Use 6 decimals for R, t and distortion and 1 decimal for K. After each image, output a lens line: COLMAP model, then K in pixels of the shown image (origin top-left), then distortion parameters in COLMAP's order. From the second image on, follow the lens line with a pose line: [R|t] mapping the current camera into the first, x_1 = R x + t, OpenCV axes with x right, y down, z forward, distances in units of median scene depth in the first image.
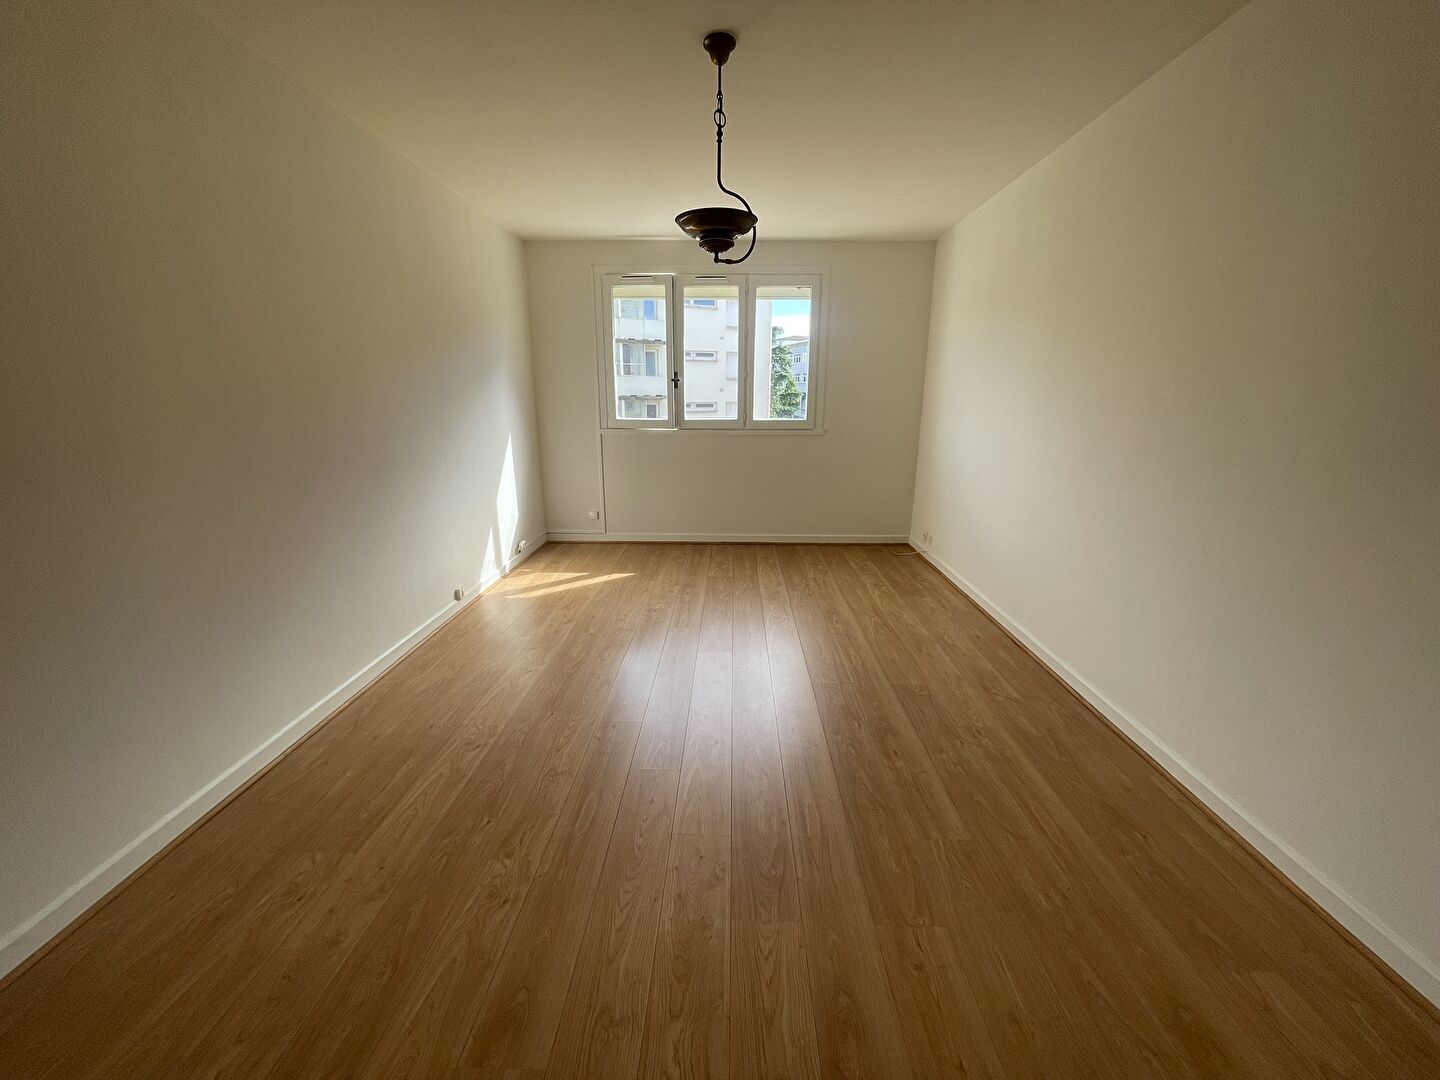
lens RADIAL K [[585.3, 0, 721.0], [0, 585.3, 539.8], [0, 0, 1]] dist [-0.003574, -0.000125]
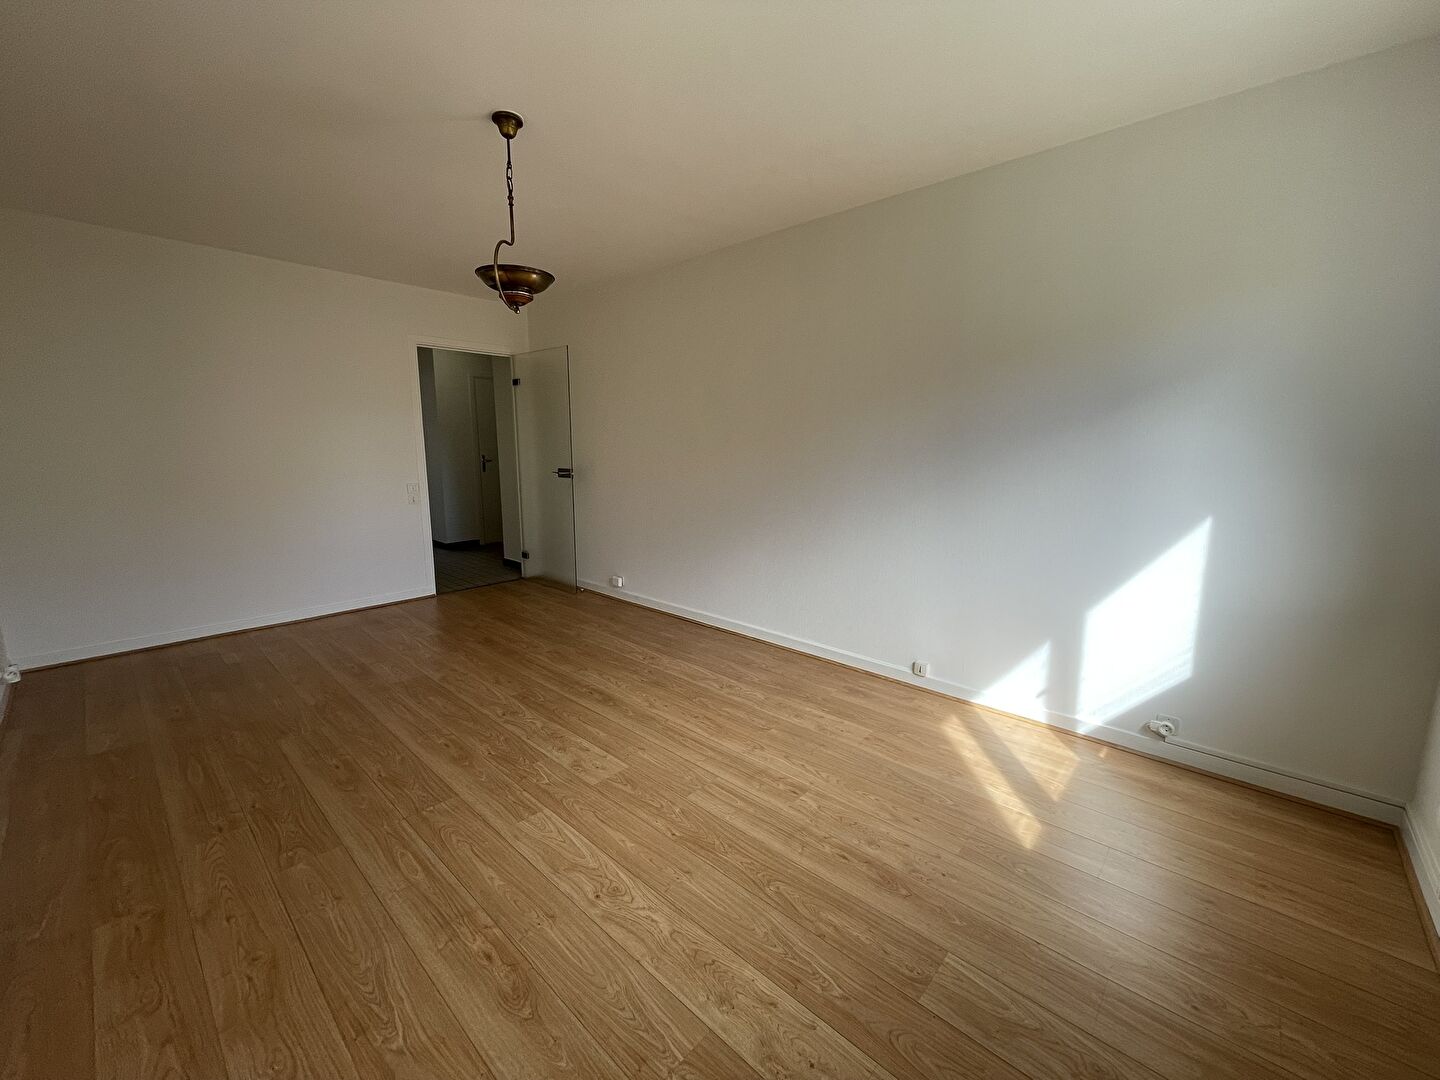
lens RADIAL K [[585.3, 0, 721.0], [0, 585.3, 539.8], [0, 0, 1]] dist [-0.003574, -0.000125]
pose [[-0.664274, 0.117334, -0.738223, 0.441173], [-0.189727, 0.928795, 0.318345, -0.373367], [0.723011, 0.351529, -0.594713, 1.539972]]
